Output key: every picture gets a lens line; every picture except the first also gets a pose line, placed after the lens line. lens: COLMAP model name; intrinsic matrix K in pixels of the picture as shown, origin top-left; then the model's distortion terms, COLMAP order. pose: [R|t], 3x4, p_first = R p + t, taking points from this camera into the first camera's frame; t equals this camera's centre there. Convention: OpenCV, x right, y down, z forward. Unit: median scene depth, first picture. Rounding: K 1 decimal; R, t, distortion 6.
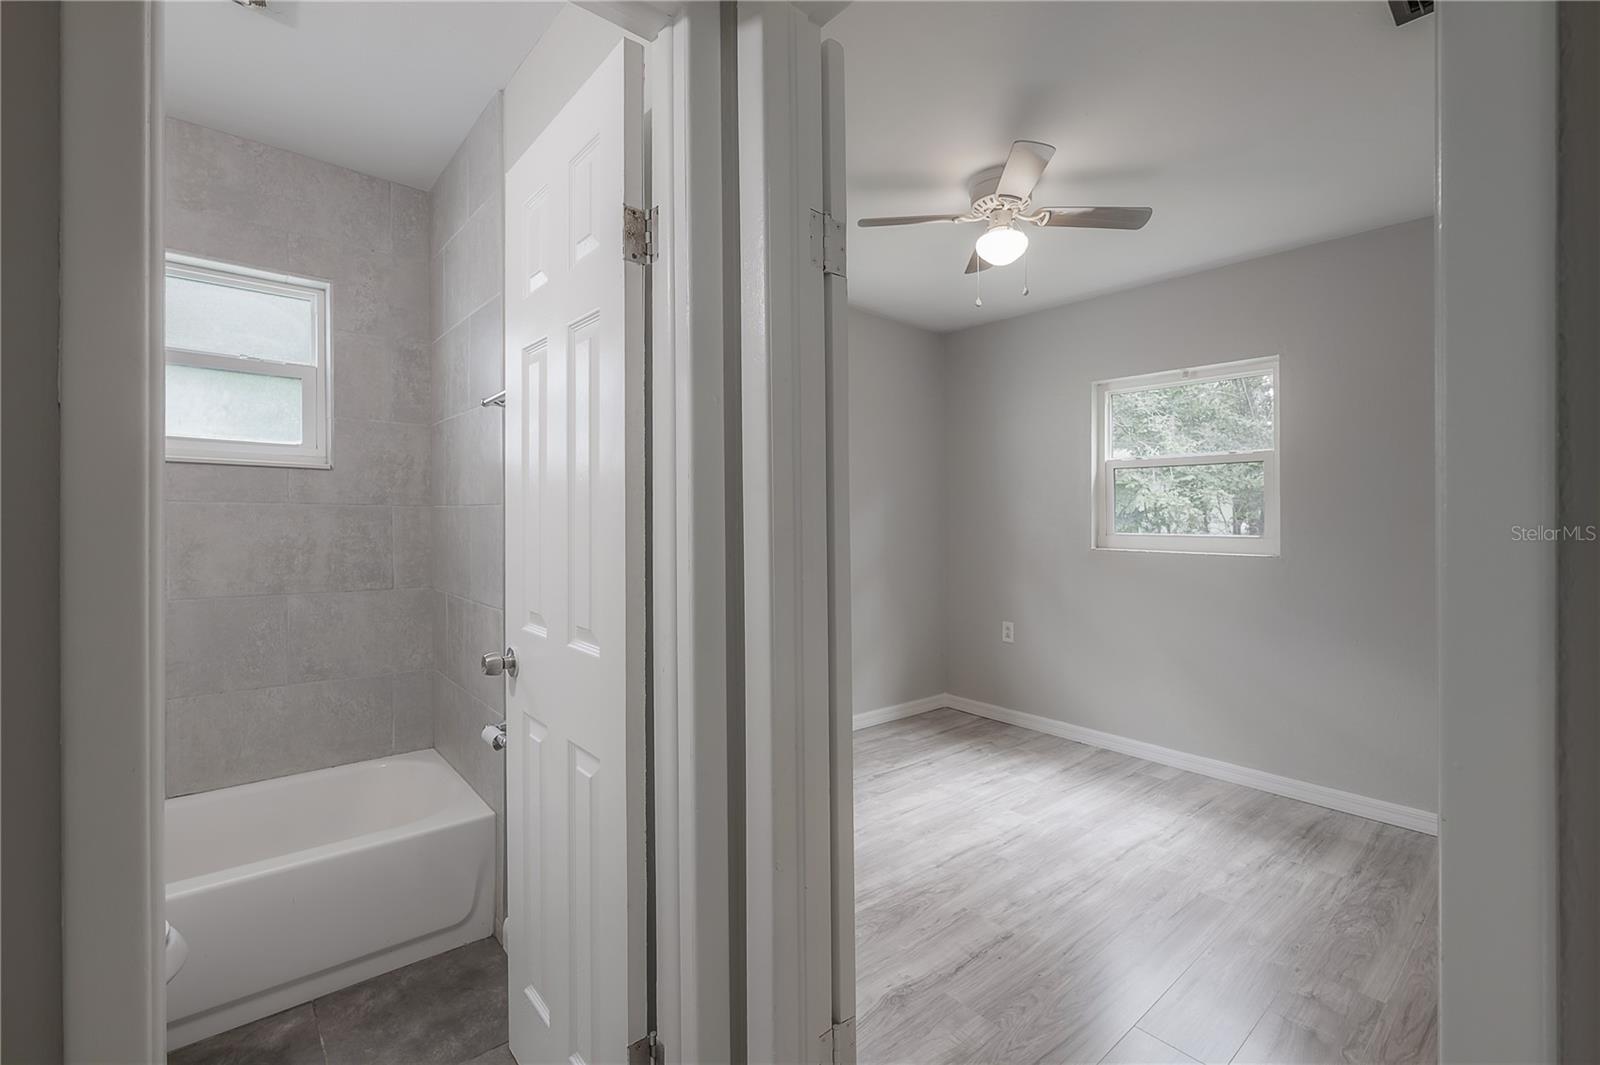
lens RADIAL K [[692.1, 0, 799.1], [0, 692.1, 516.9], [0, 0, 1]] dist [-0.002908, -0.000179]
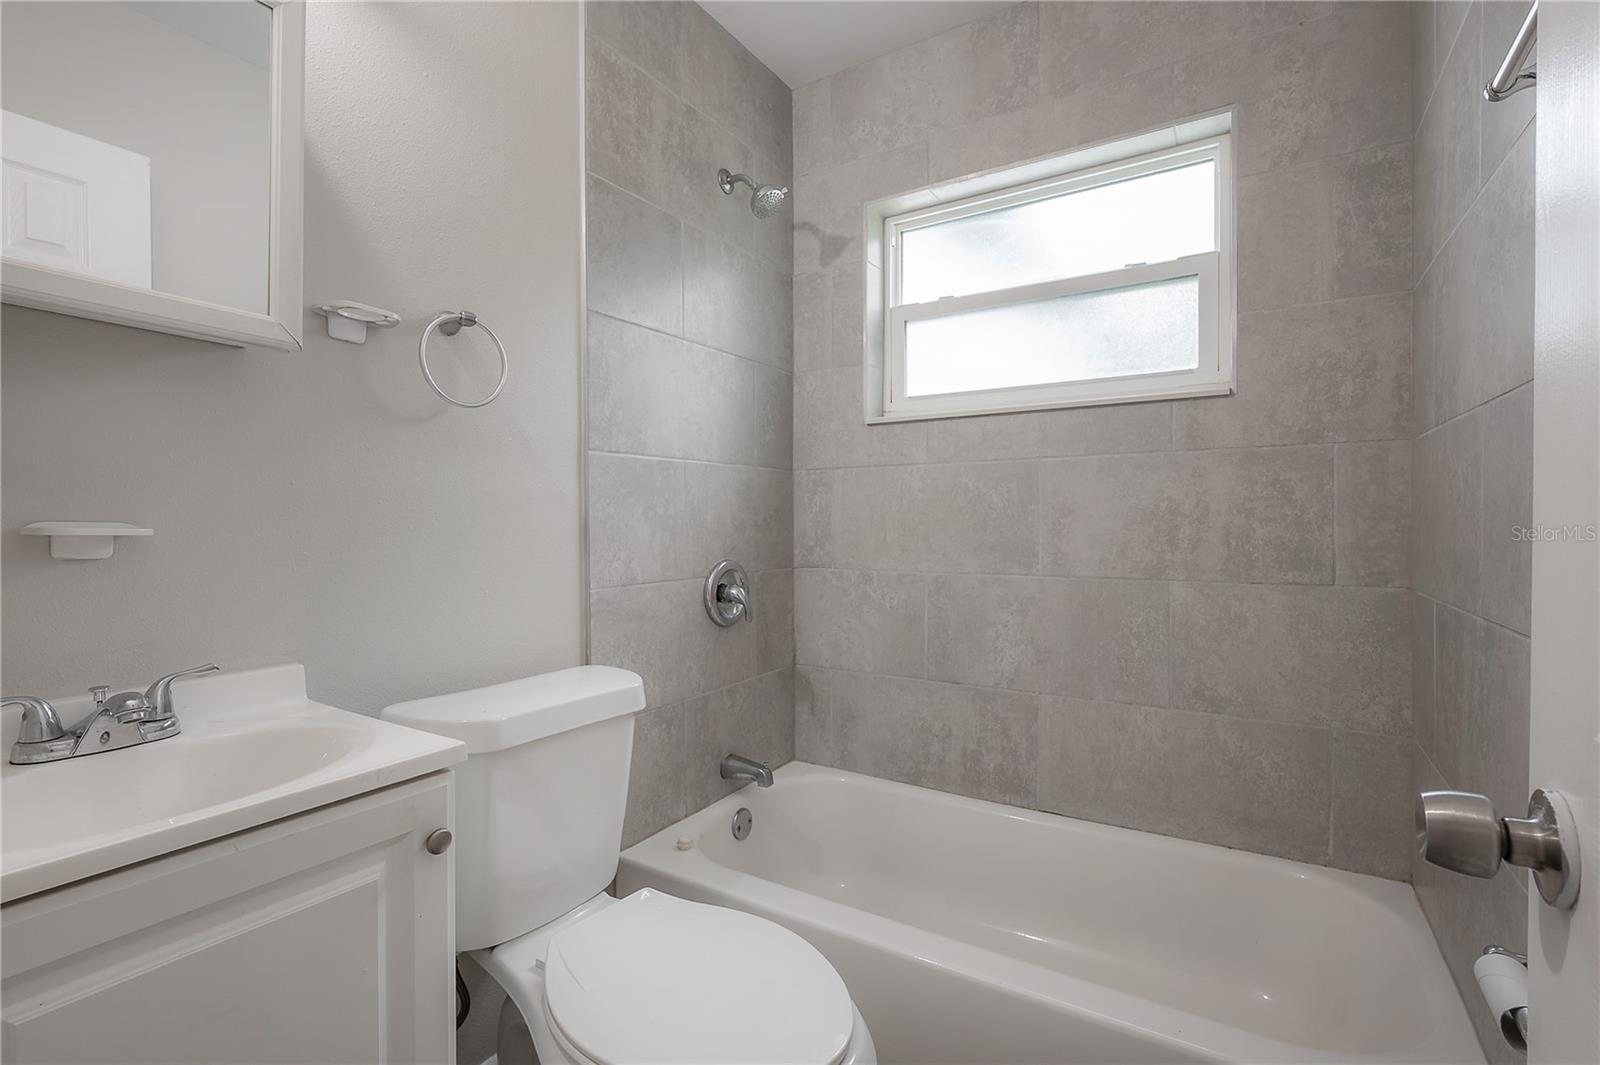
lens RADIAL K [[711.4, 0, 797.9], [0, 711.4, 546.2], [0, 0, 1]] dist [-0.001907, -0.000146]
pose [[0.292622, 0.019012, -0.956039, -0.159937], [0.014759, 0.999593, 0.024396, 0.054628], [0.956114, -0.021249, 0.292222, 0.430626]]
